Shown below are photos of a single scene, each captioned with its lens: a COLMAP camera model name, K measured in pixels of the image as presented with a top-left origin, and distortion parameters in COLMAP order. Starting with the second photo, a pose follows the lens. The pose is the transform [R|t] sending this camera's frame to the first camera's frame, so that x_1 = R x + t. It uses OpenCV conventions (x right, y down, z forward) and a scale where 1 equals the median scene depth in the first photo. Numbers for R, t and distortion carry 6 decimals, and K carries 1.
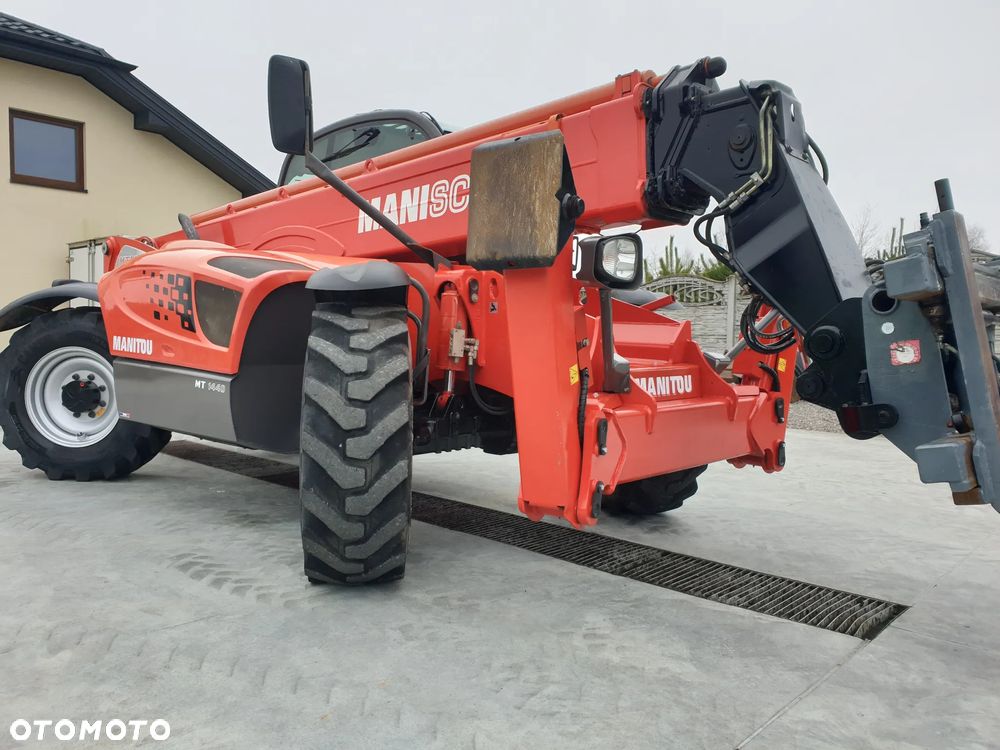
lens RADIAL K [[757.8, 0, 495.6], [0, 757.8, 369.3], [0, 0, 1]] dist [0.044910, -0.018955]
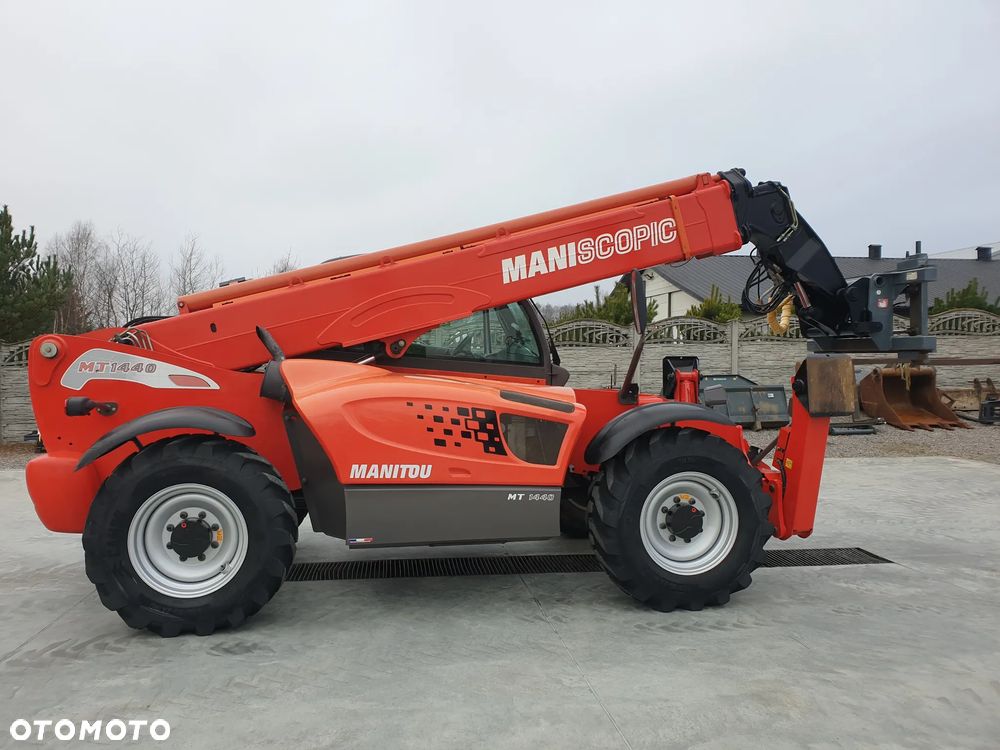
lens RADIAL K [[757.8, 0, 484.9], [0, 757.8, 330.2], [0, 0, 1]] dist [0.044910, -0.018955]
pose [[0.648563, 0.006237, 0.761136, -1.790197], [0.041468, 0.998192, -0.043513, -0.251346], [-0.760031, 0.059784, 0.647132, 0.353715]]
